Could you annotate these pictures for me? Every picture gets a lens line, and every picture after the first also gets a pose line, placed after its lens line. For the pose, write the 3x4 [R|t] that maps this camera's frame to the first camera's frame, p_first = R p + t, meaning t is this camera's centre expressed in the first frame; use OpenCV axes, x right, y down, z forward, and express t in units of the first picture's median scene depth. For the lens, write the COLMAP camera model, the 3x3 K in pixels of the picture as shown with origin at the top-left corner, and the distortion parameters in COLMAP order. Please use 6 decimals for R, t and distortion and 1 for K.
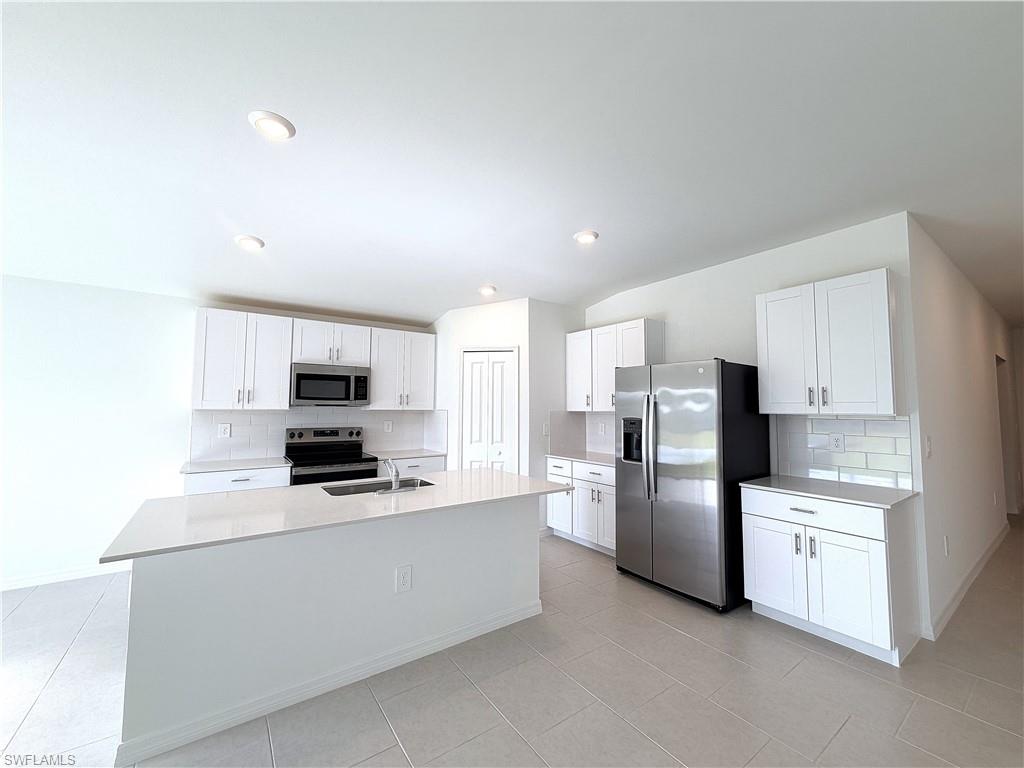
lens RADIAL K [[406.7, 0, 510.3], [0, 406.7, 381.9], [0, 0, 1]] dist [0.001356, -0.000237]
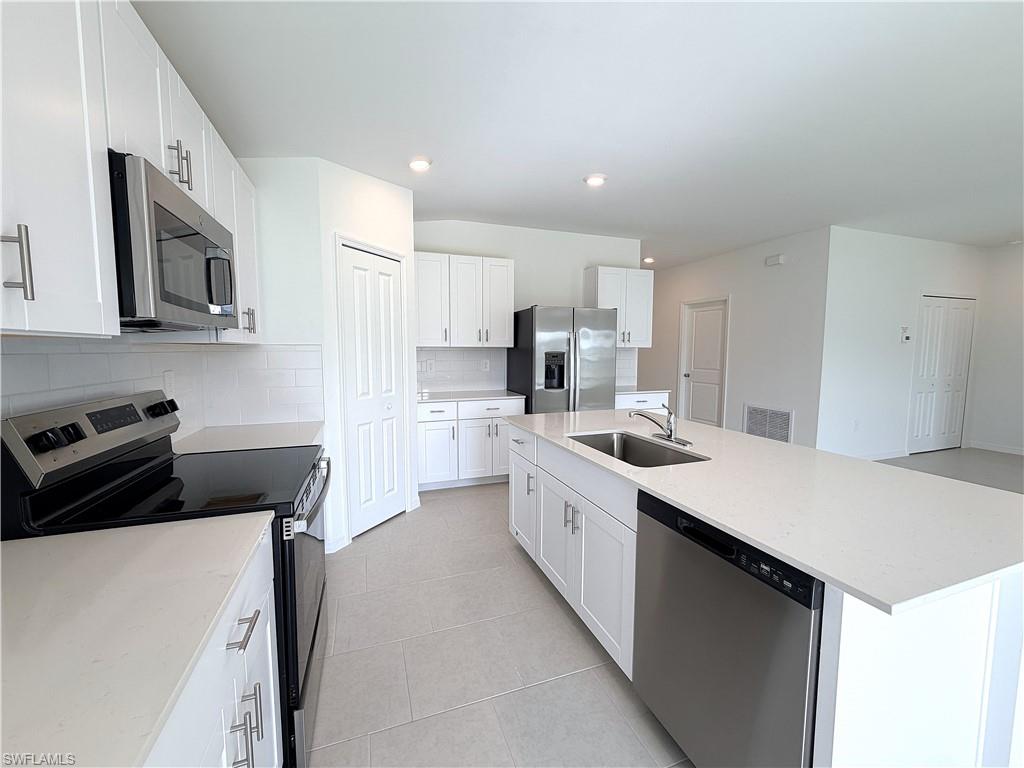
lens RADIAL K [[406.7, 0, 505.7], [0, 406.7, 384.6], [0, 0, 1]] dist [0.001356, -0.000237]
pose [[0.277728, -0.091698, 0.956273, -0.679578], [-0.061287, 0.991715, 0.112896, 0.047252], [-0.958703, -0.089961, 0.269807, 0.652316]]
